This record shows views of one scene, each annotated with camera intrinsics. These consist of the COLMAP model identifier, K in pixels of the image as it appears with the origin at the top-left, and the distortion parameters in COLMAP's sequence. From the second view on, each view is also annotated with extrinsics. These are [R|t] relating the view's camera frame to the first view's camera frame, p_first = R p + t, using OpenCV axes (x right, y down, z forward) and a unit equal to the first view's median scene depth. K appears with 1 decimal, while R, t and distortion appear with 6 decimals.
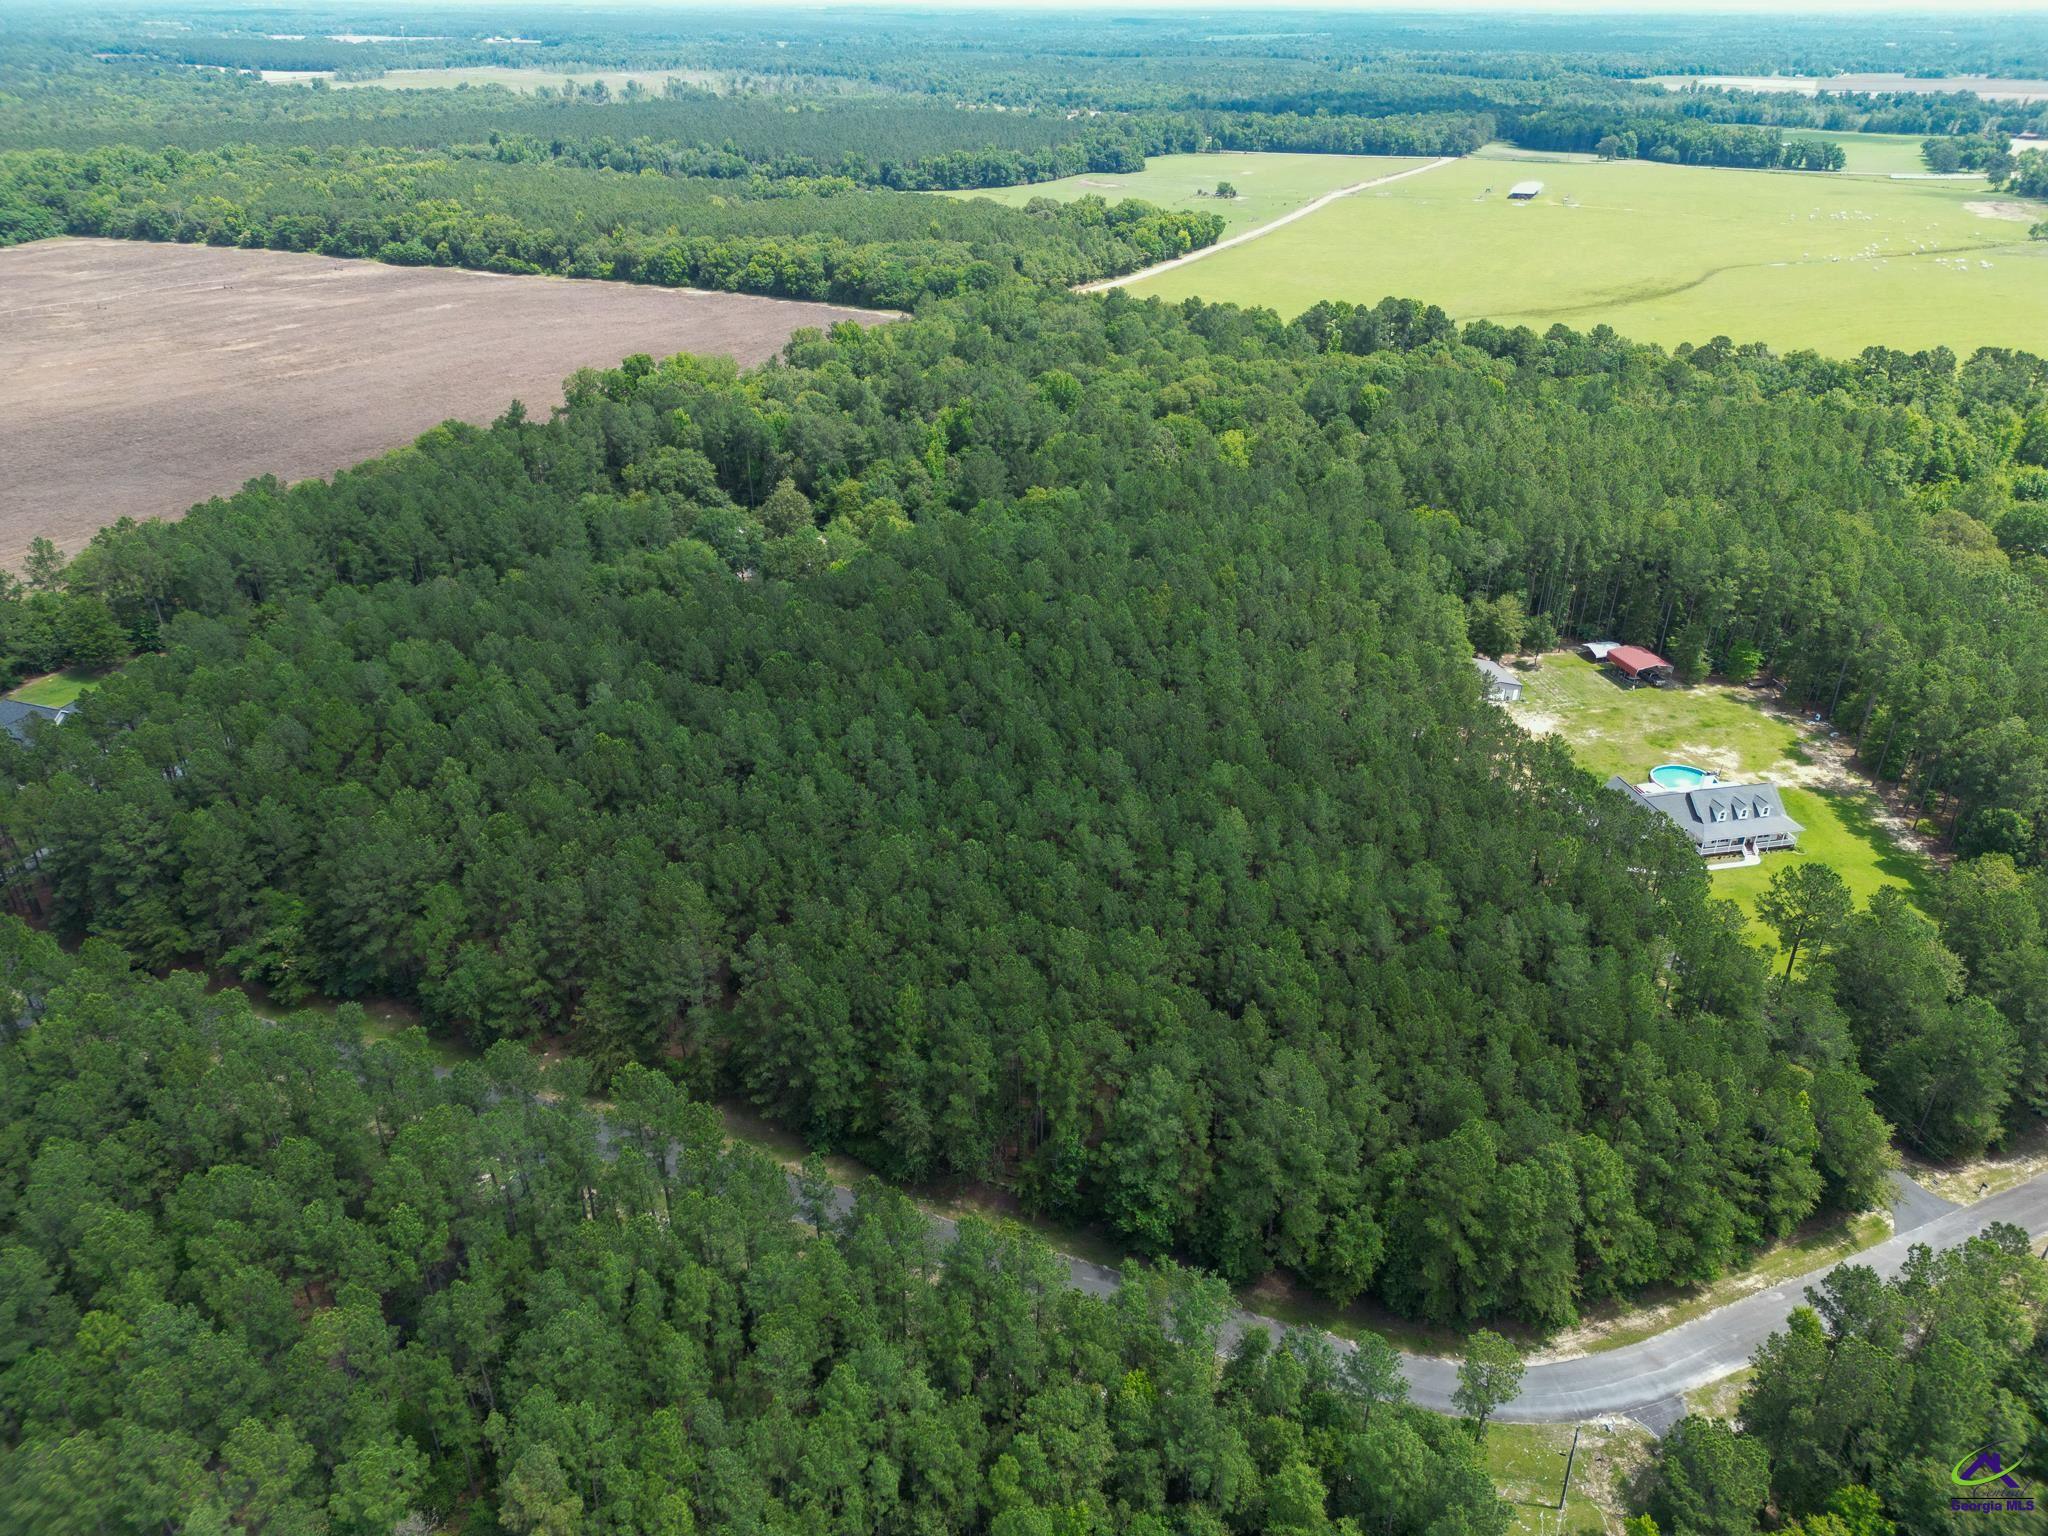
lens RADIAL K [[1411.2, 0, 1018.3], [0, 1411.2, 778.8], [0, 0, 1]] dist [0.013143, -0.022740]
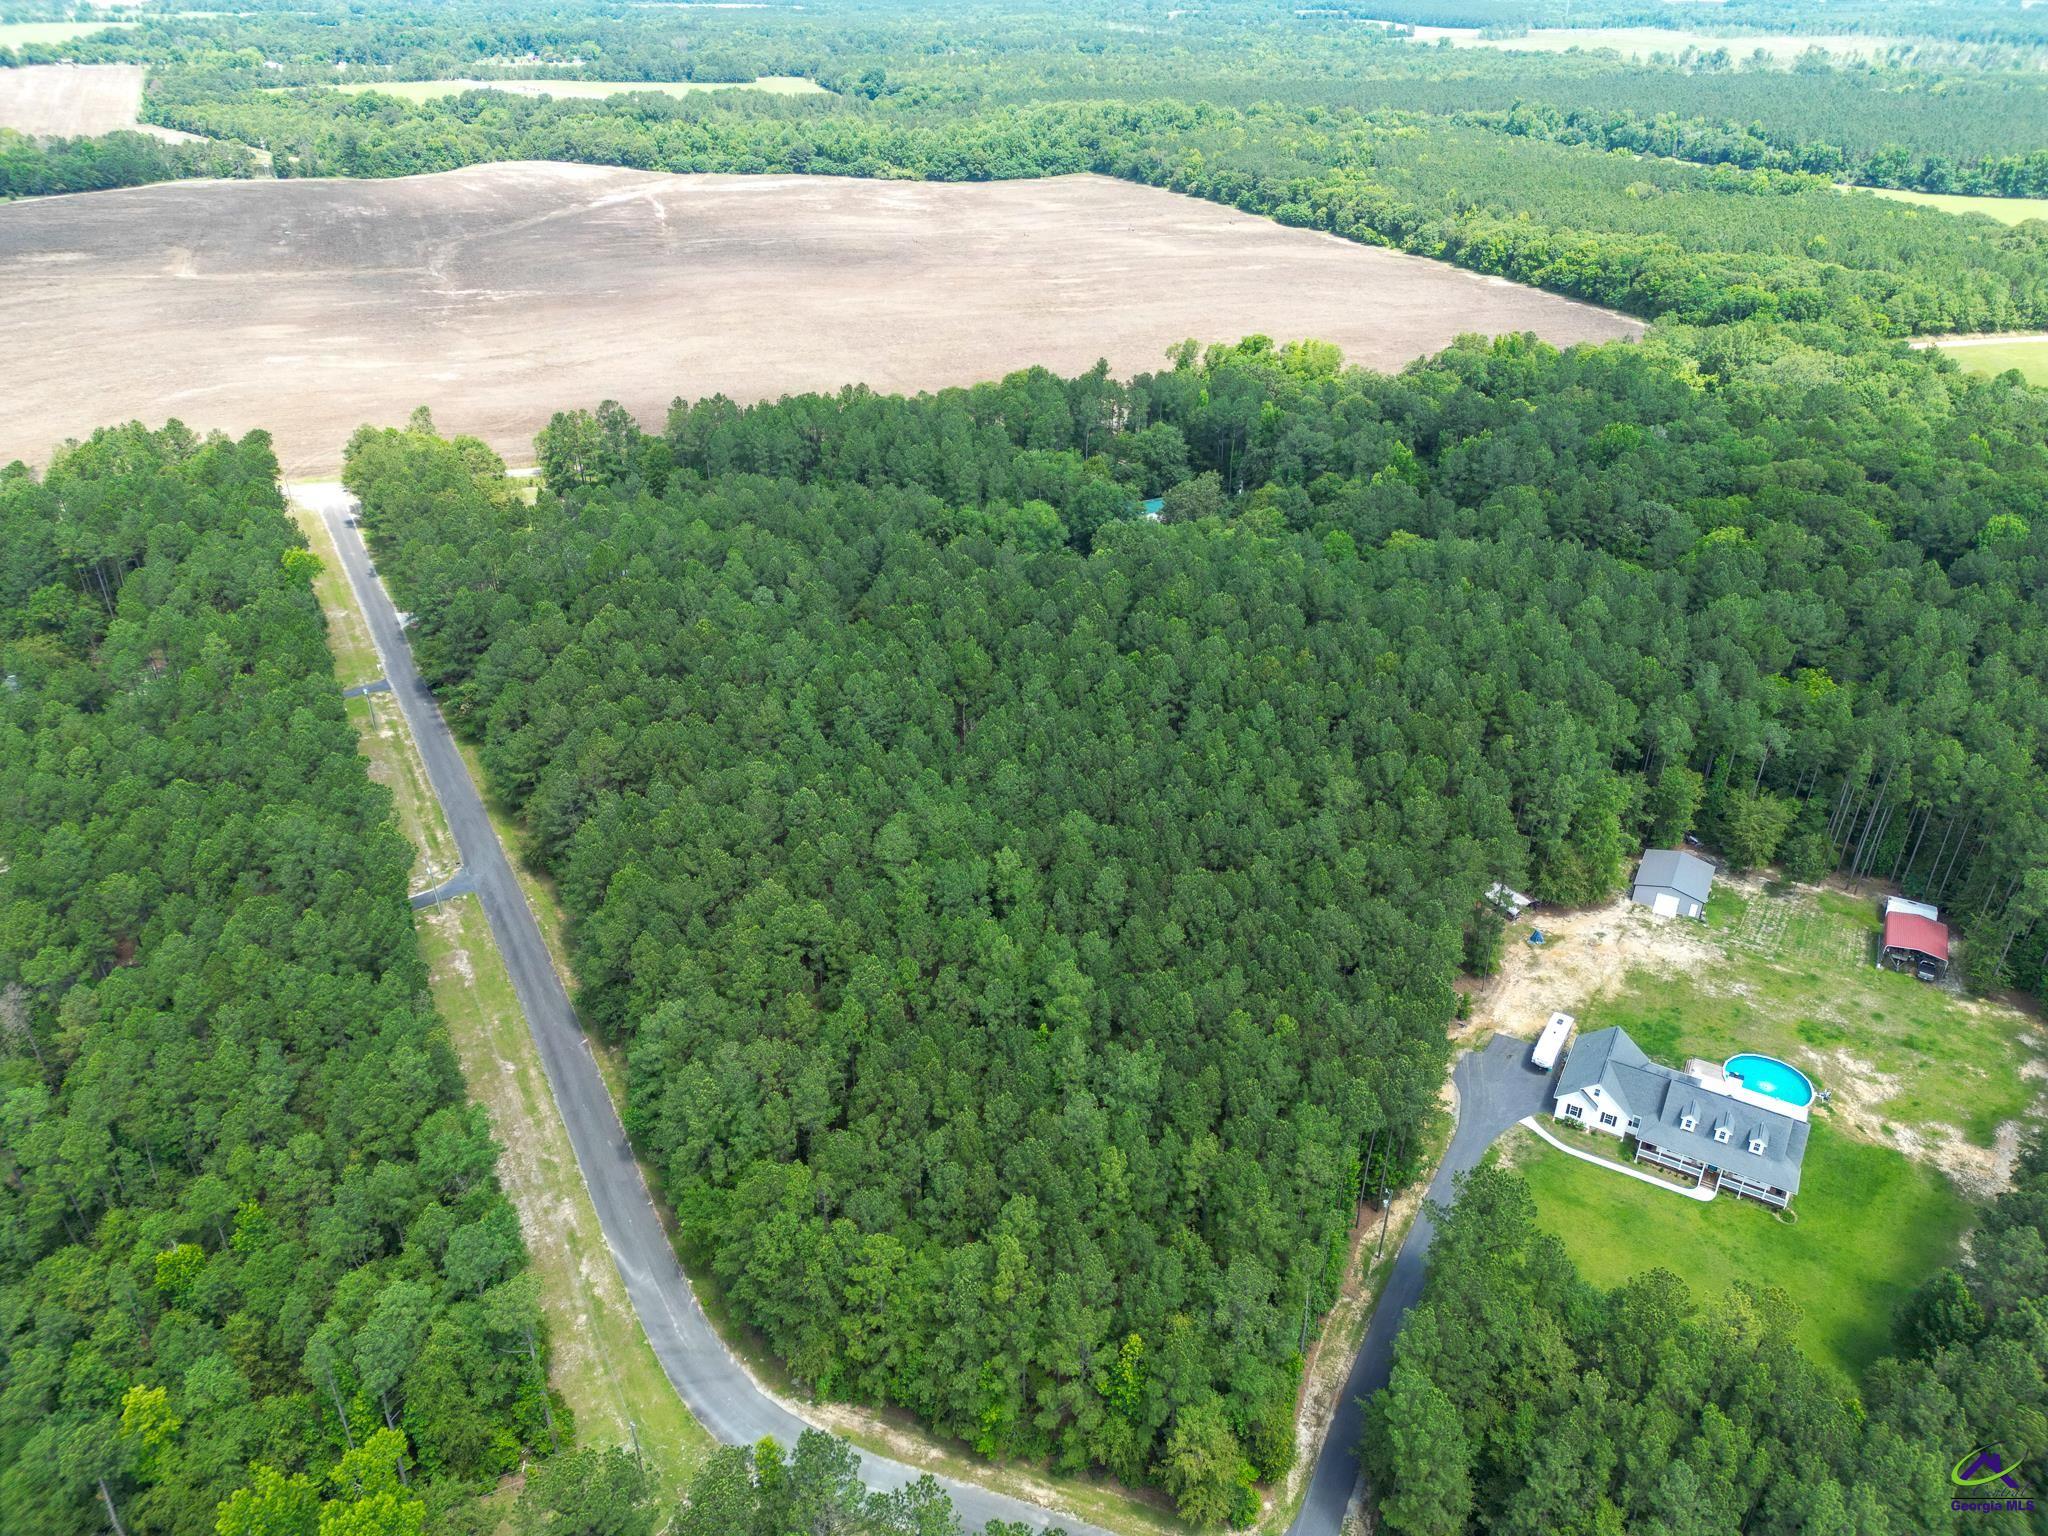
lens RADIAL K [[1411.2, 0, 1029.1], [0, 1411.2, 771.2], [0, 0, 1]] dist [0.013143, -0.022740]
pose [[0.726644, 0.331305, -0.601852, 0.223956], [-0.316778, 0.938930, 0.134397, -0.050684], [0.609623, 0.092995, 0.787218, 0.056081]]
